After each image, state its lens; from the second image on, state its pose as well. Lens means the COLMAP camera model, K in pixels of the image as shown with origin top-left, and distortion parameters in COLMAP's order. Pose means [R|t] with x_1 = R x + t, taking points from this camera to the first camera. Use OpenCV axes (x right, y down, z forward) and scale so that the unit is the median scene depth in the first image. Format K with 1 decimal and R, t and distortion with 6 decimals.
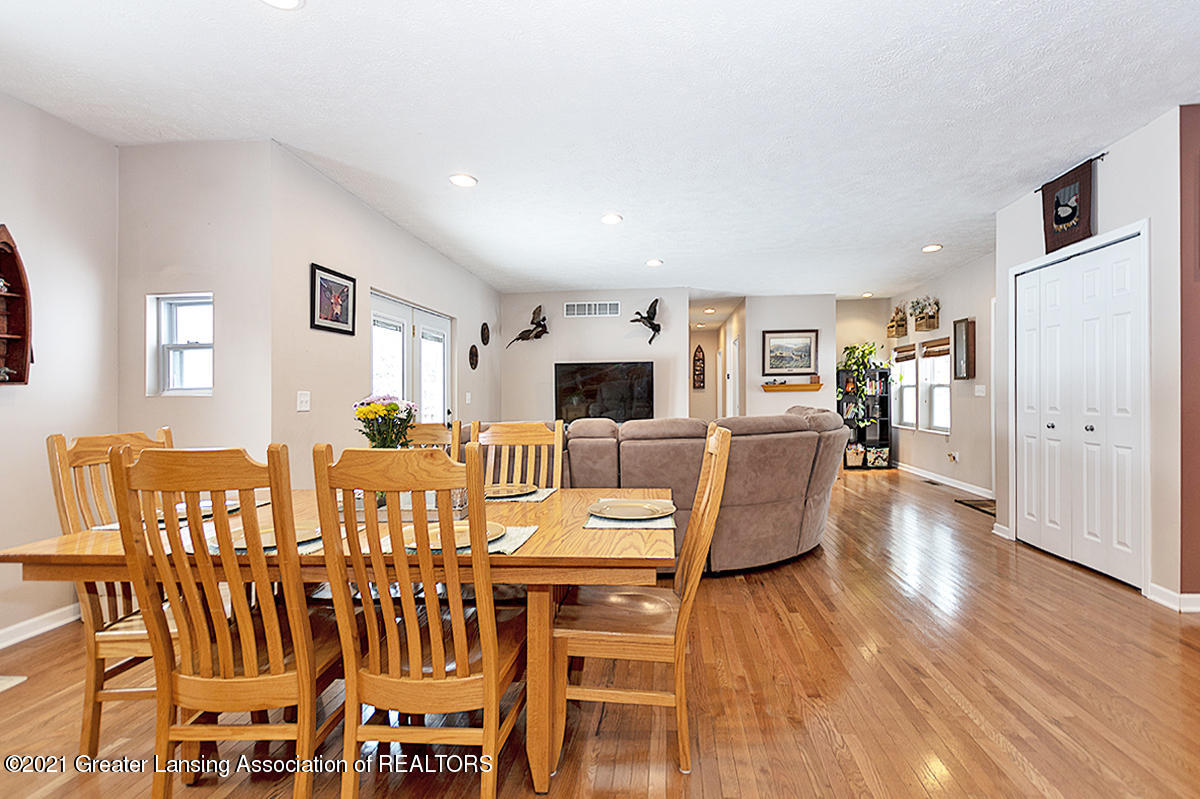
lens RADIAL K [[523.8, 0, 600.7], [0, 523.8, 398.9], [0, 0, 1]] dist [-0.000965, 0.000001]
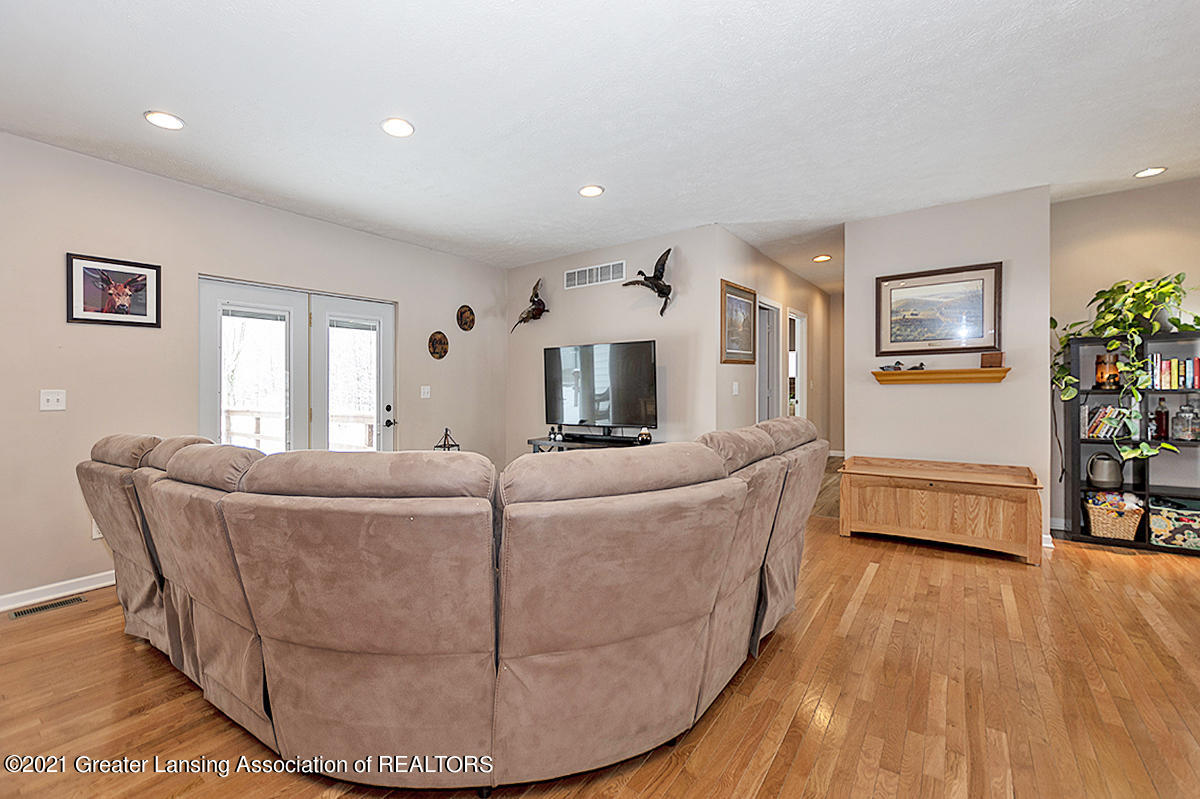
lens RADIAL K [[493.6, 0, 597.6], [0, 493.6, 388.7], [0, 0, 1]] dist [0.009371, 0.000149]
pose [[0.833570, 0.005718, -0.552384, 0.385387], [-0.001755, 0.999969, 0.007703, -0.012473], [0.552411, -0.005451, 0.833554, 0.406042]]
